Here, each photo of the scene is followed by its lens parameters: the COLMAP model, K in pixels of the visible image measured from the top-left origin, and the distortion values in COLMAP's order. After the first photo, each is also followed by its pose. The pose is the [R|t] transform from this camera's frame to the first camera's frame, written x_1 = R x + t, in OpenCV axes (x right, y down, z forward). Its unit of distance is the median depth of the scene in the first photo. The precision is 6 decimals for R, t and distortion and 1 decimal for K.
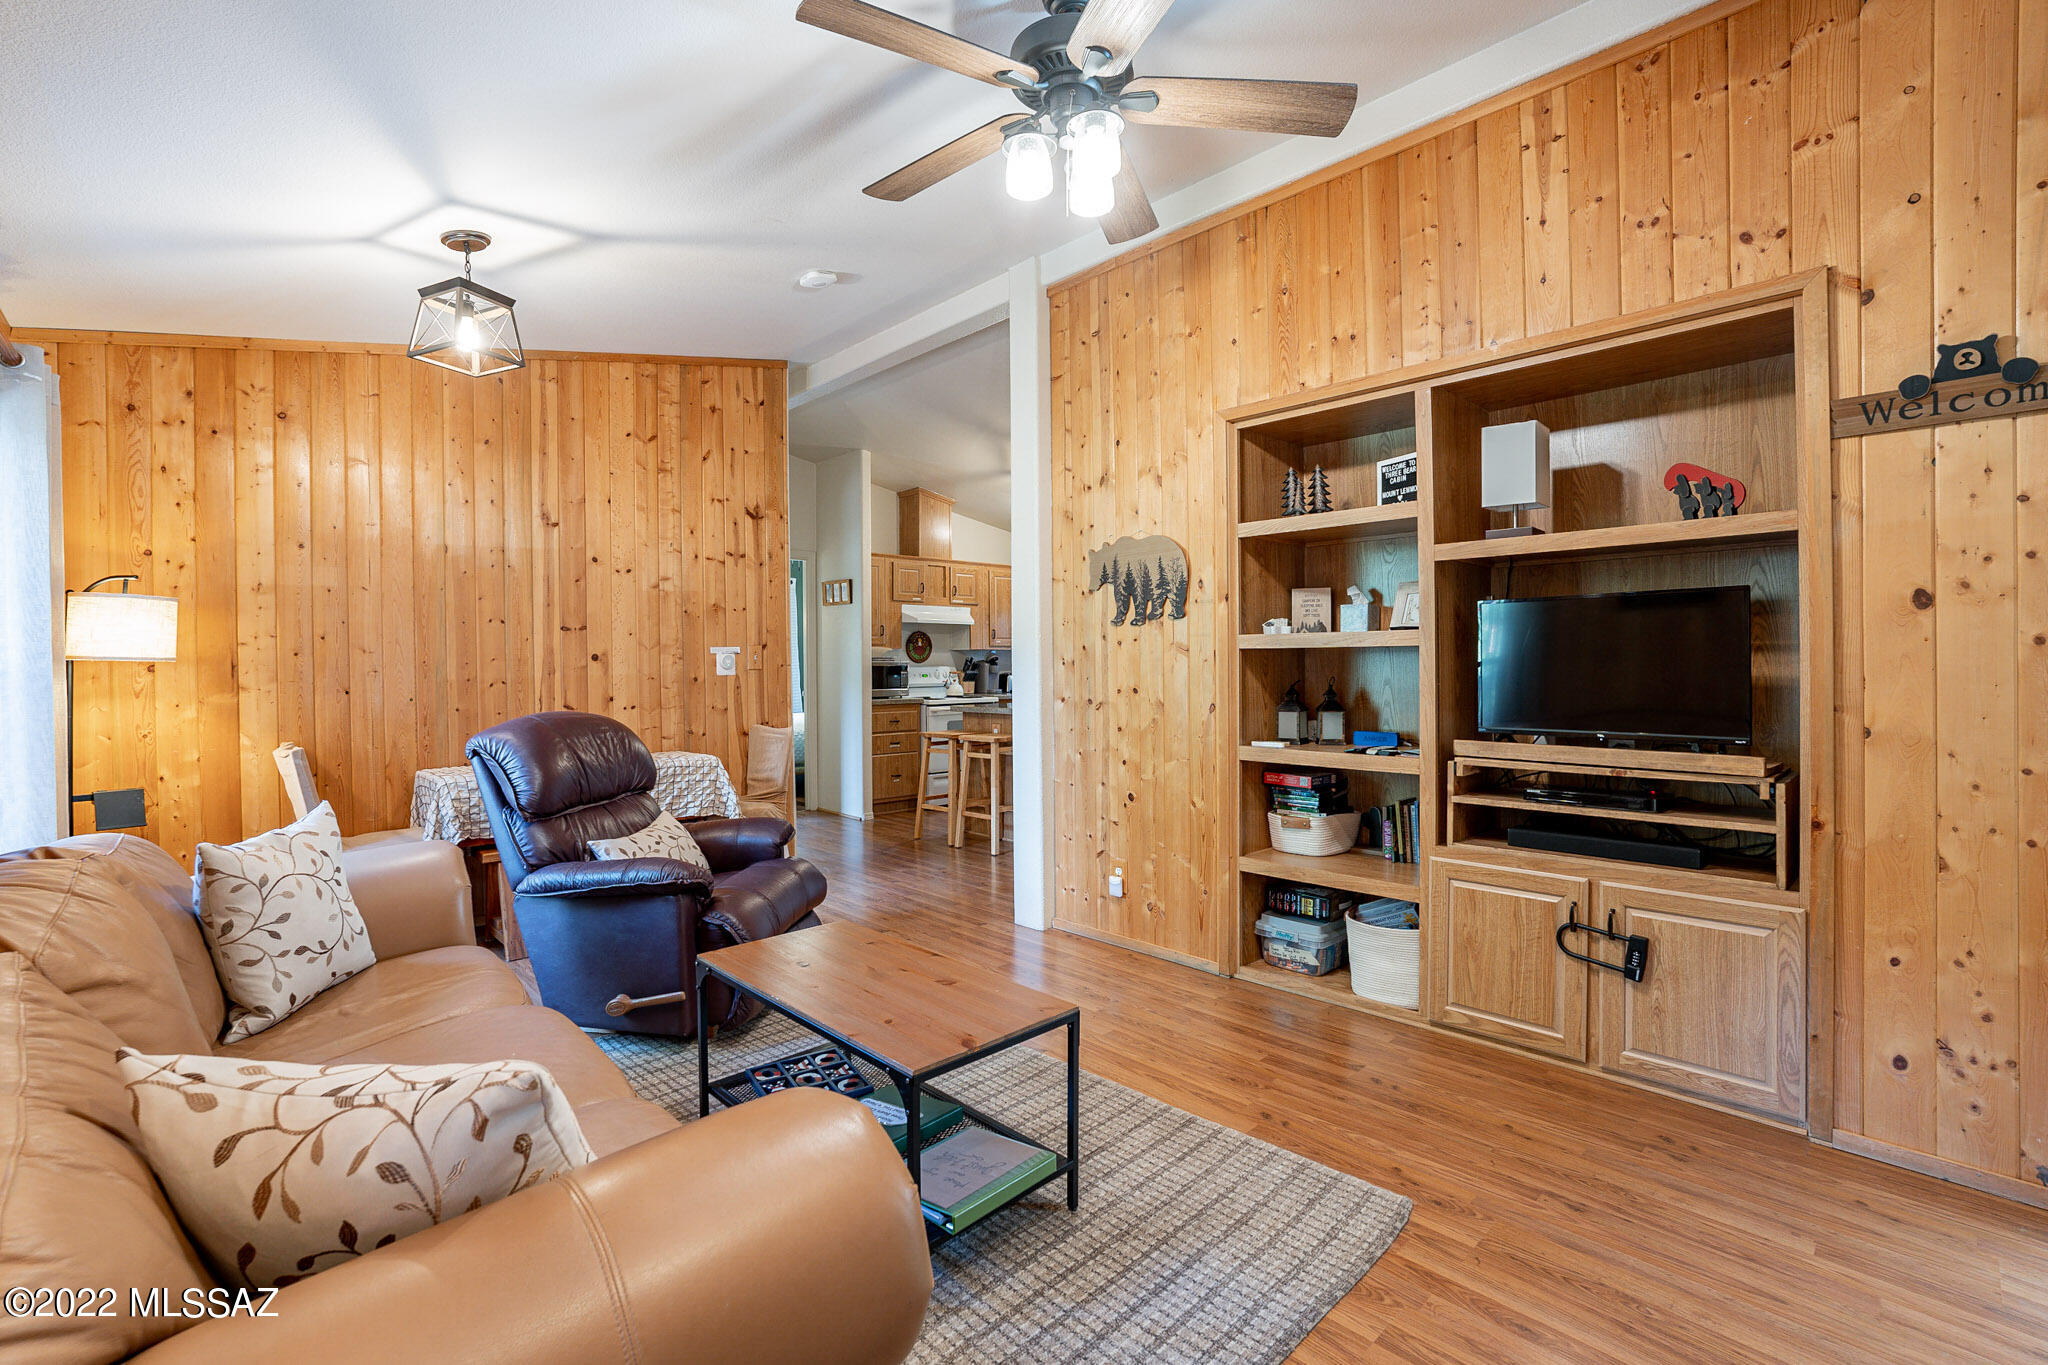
lens RADIAL K [[915.6, 0, 1023.6], [0, 915.6, 669.2], [0, 0, 1]] dist [-0.056880, 0.019024]
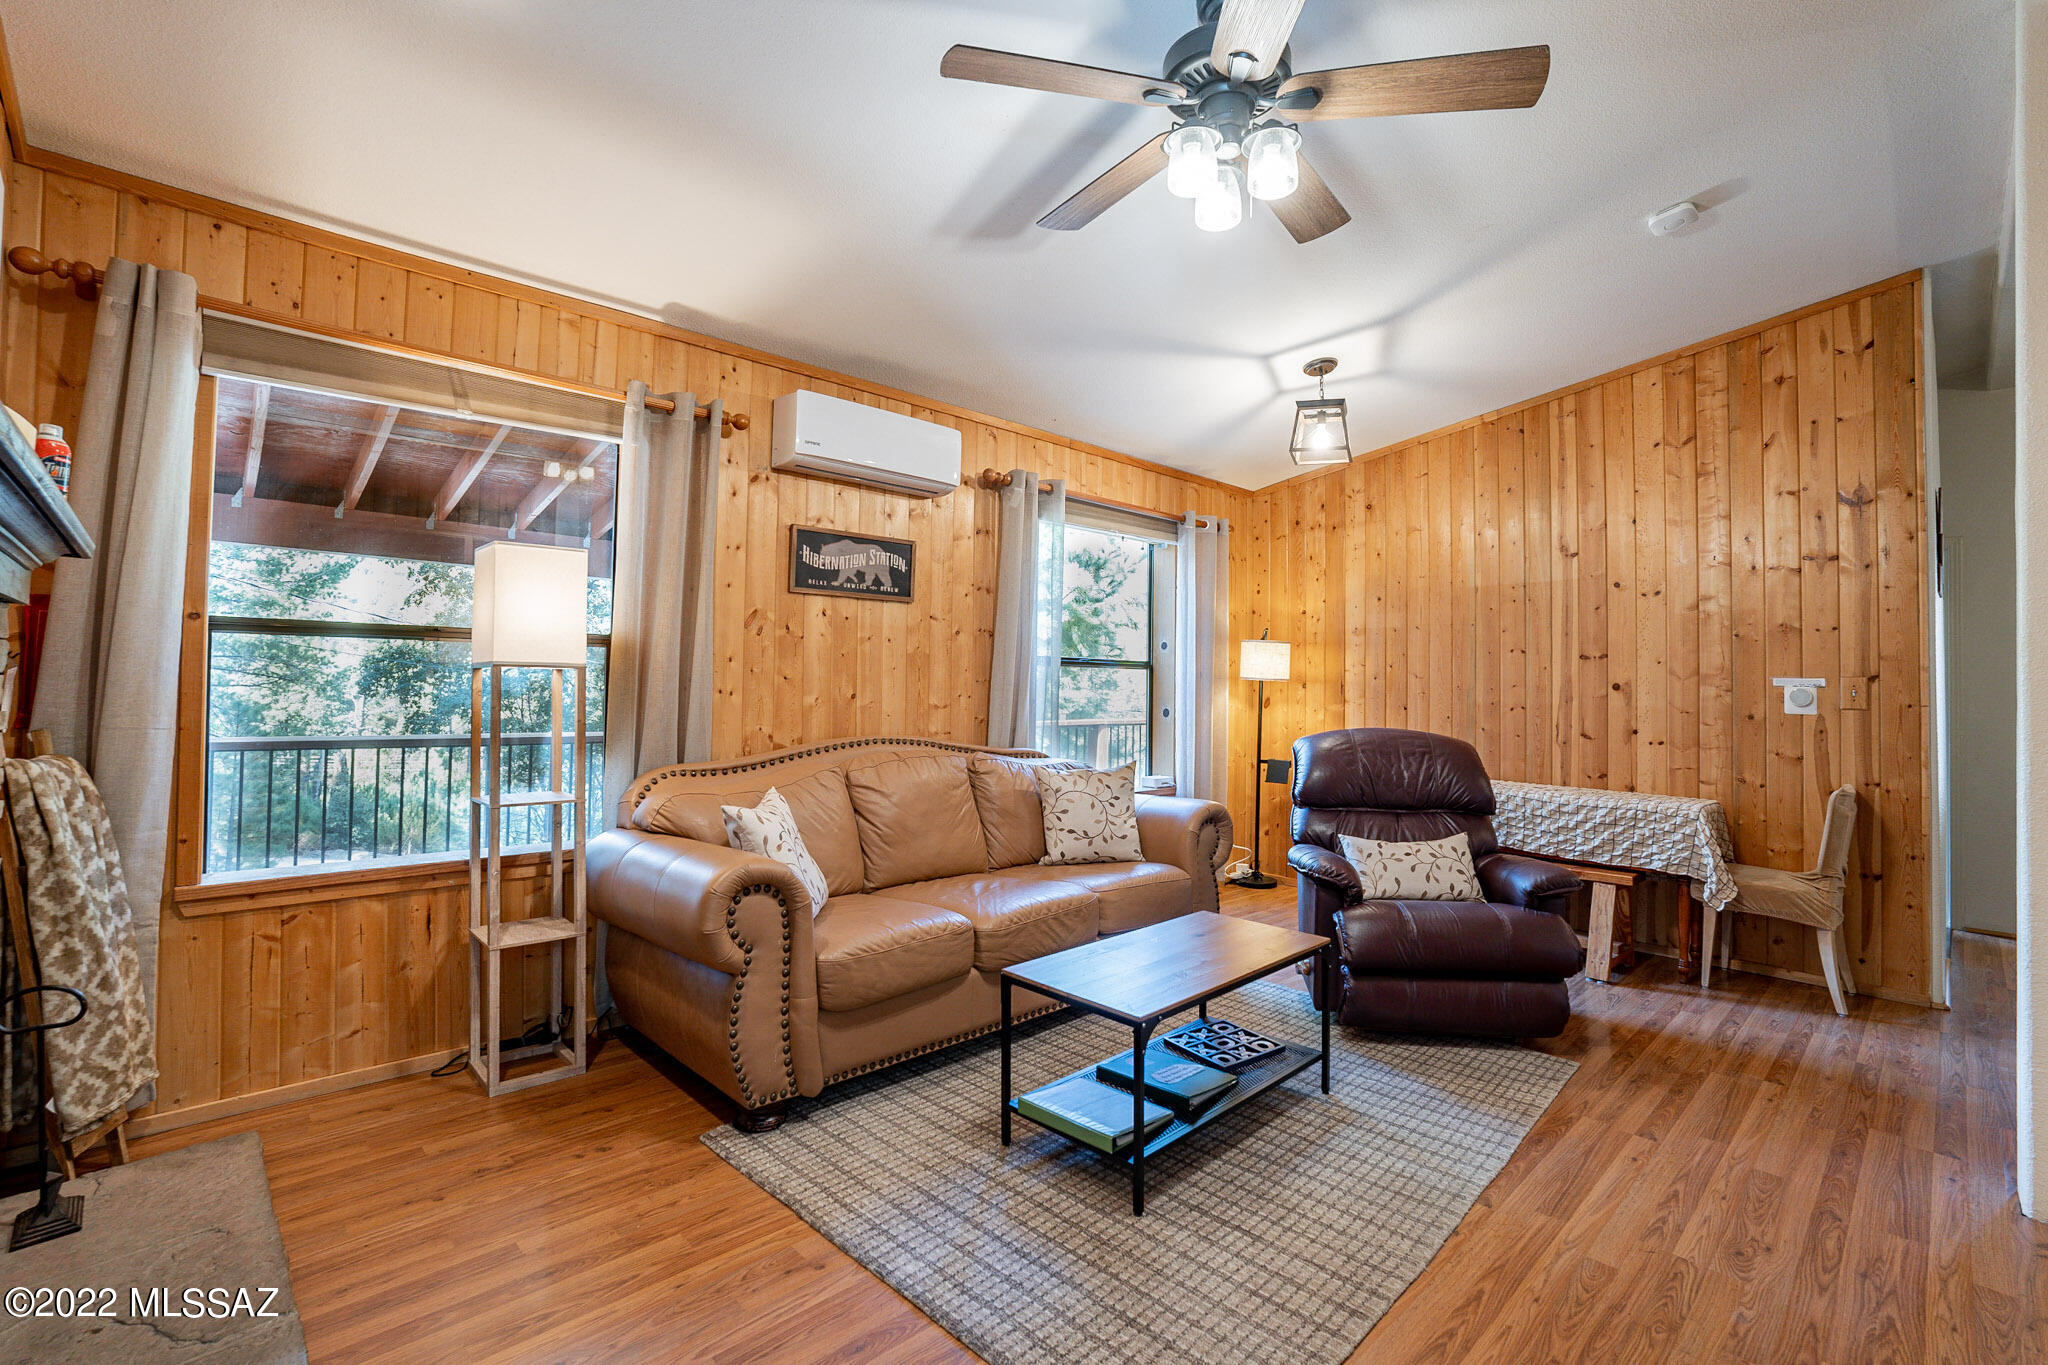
lens RADIAL K [[915.6, 0, 1019.2], [0, 915.6, 665.5], [0, 0, 1]] dist [-0.056880, 0.019024]
pose [[0.007777, -0.004272, -0.999961, 0.569919], [-0.034953, 0.999379, -0.004542, -0.010848], [0.999359, 0.034987, 0.007623, 0.436540]]
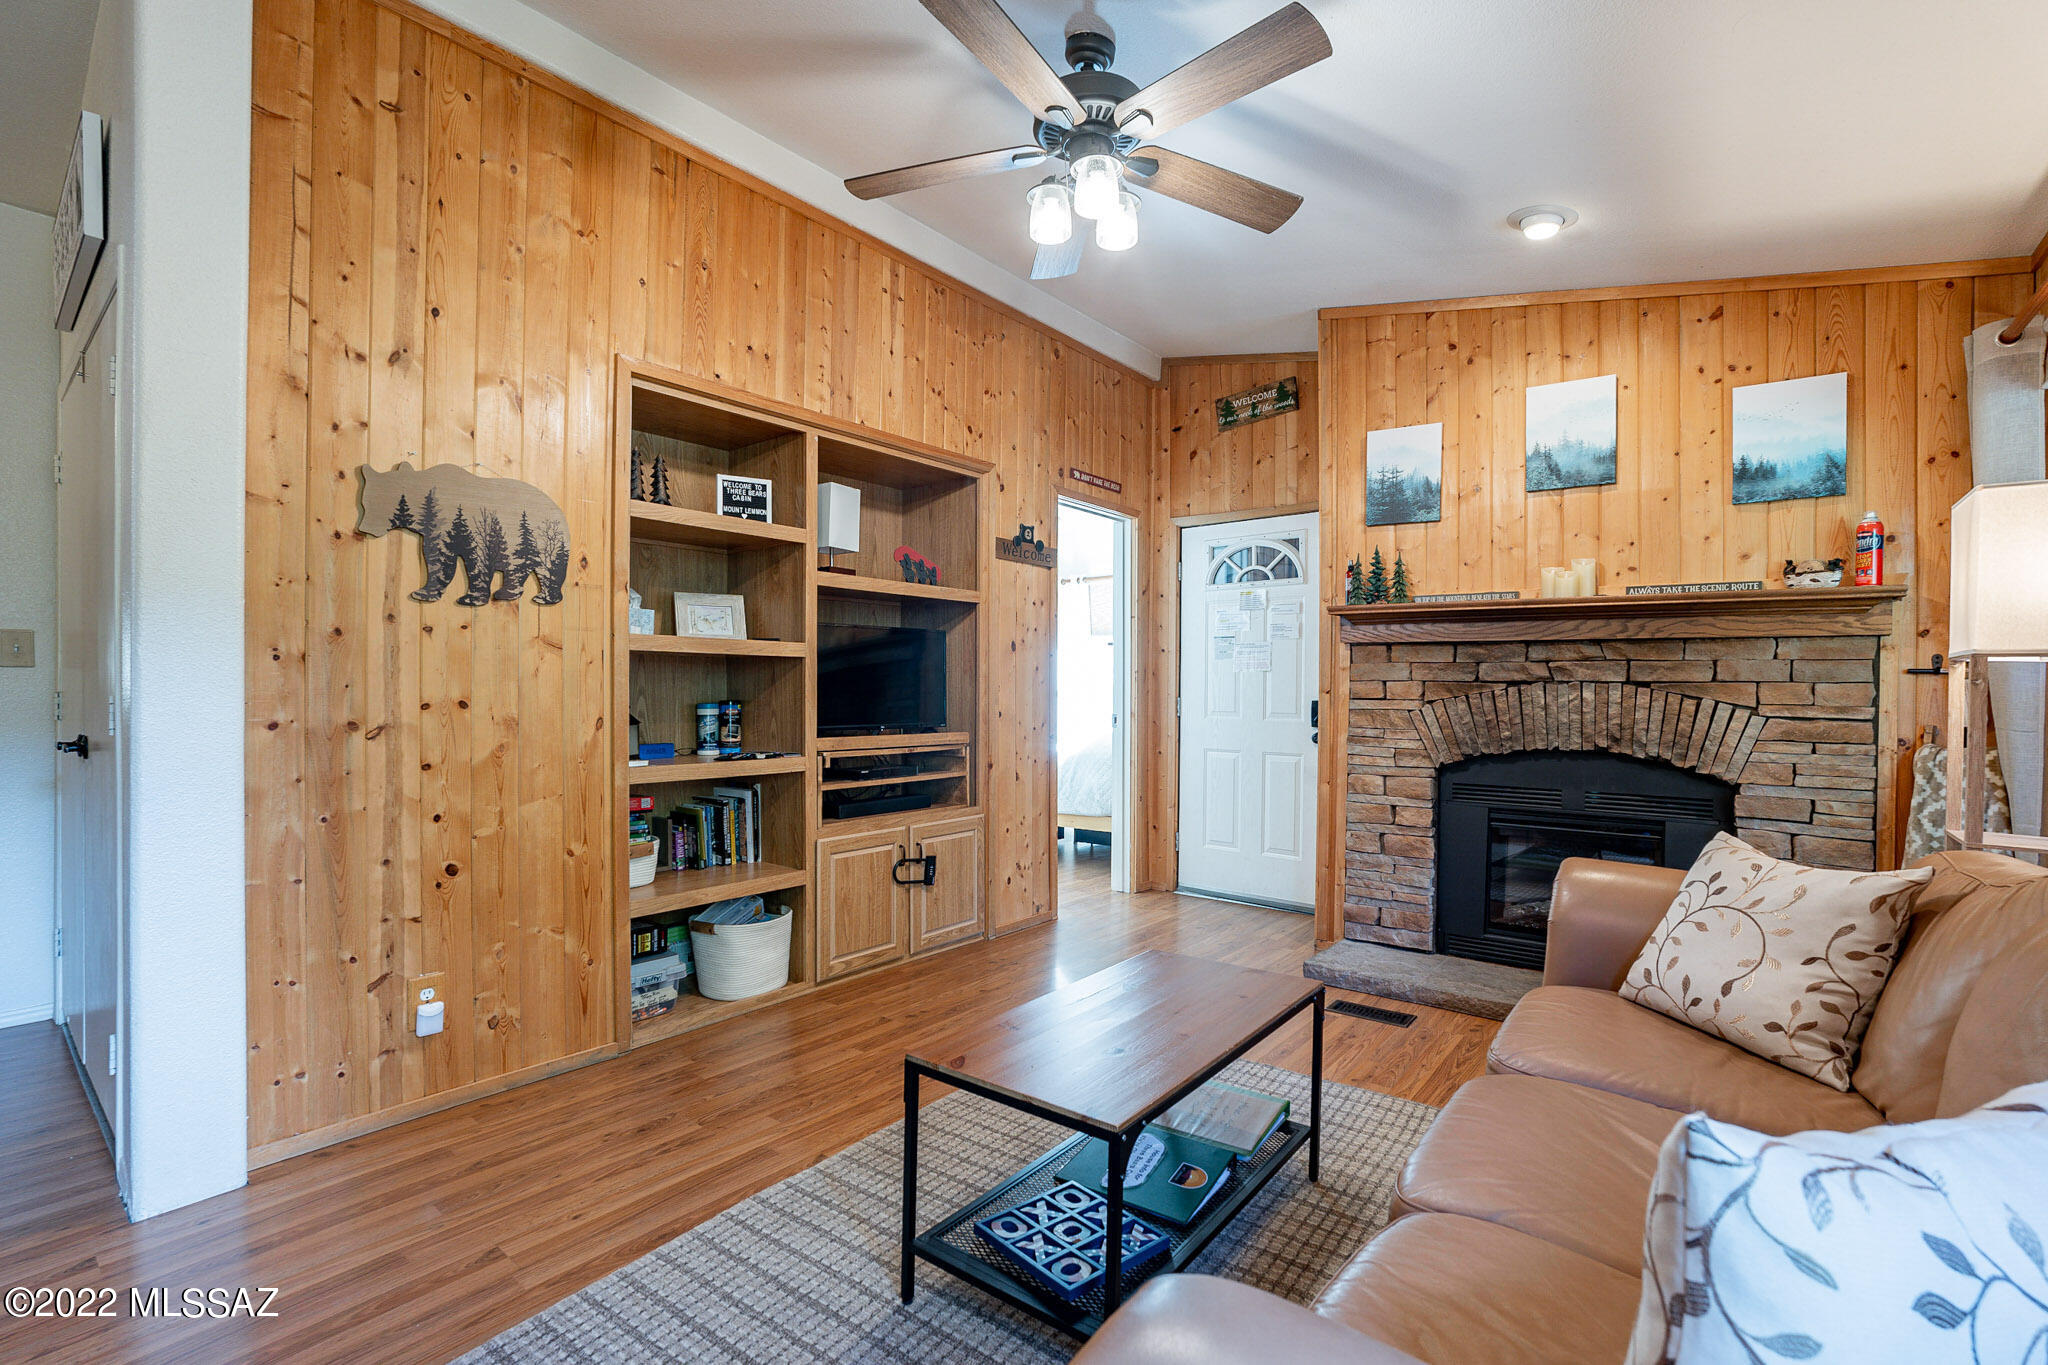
lens RADIAL K [[915.6, 0, 1016.9], [0, 915.6, 696.8], [0, 0, 1]] dist [-0.056880, 0.019024]
pose [[-0.144376, 0.002422, 0.989520, -0.570467], [0.005235, 0.999985, -0.001684, 0.021082], [-0.989509, 0.004937, -0.144386, 0.701827]]
